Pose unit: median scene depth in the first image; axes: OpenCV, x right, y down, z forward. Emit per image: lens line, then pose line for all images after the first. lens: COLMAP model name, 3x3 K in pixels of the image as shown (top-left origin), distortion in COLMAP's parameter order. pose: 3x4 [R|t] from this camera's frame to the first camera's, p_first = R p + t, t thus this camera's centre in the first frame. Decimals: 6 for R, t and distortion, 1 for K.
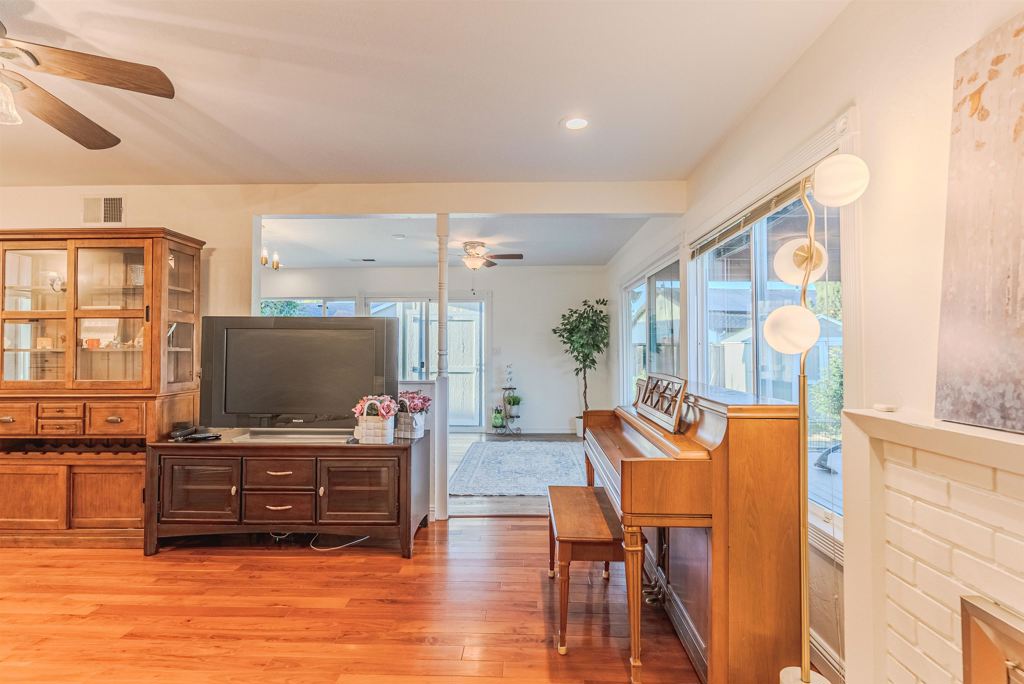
lens RADIAL K [[500.5, 0, 533.4], [0, 500.5, 336.6], [0, 0, 1]] dist [0.001120, 0.000960]
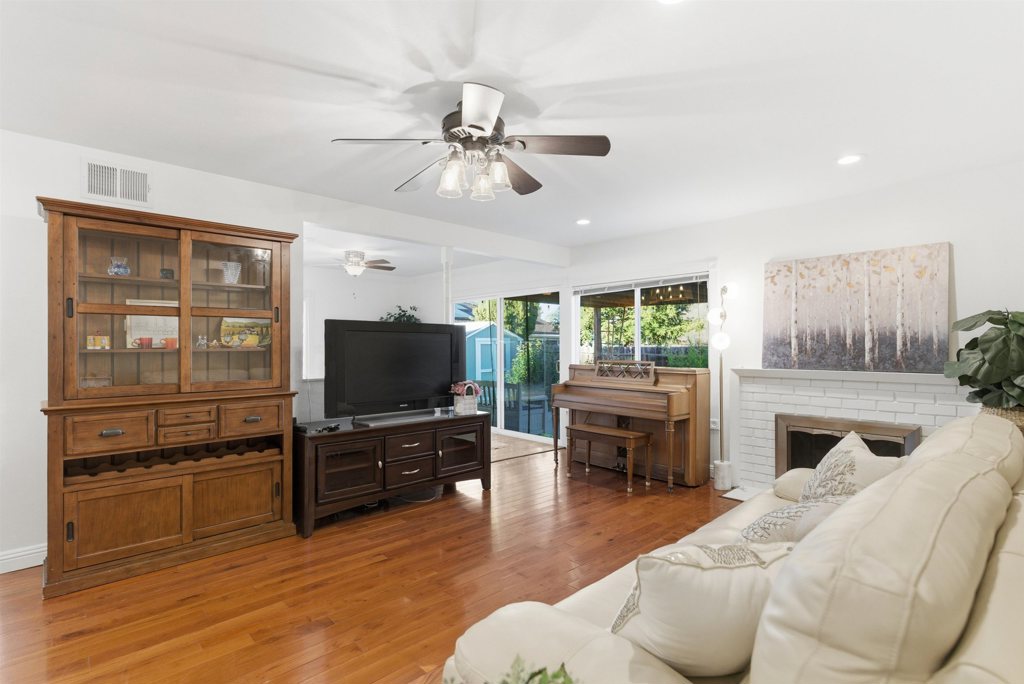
lens RADIAL K [[518.0, 0, 512.0], [0, 518.0, 342.0], [0, 0, 1]] dist [0.000550, 0.000449]
pose [[0.691409, 0.004269, 0.722451, -1.223433], [-0.017979, 0.999775, 0.011298, -0.010251], [-0.722240, -0.020800, 0.691330, -0.091637]]
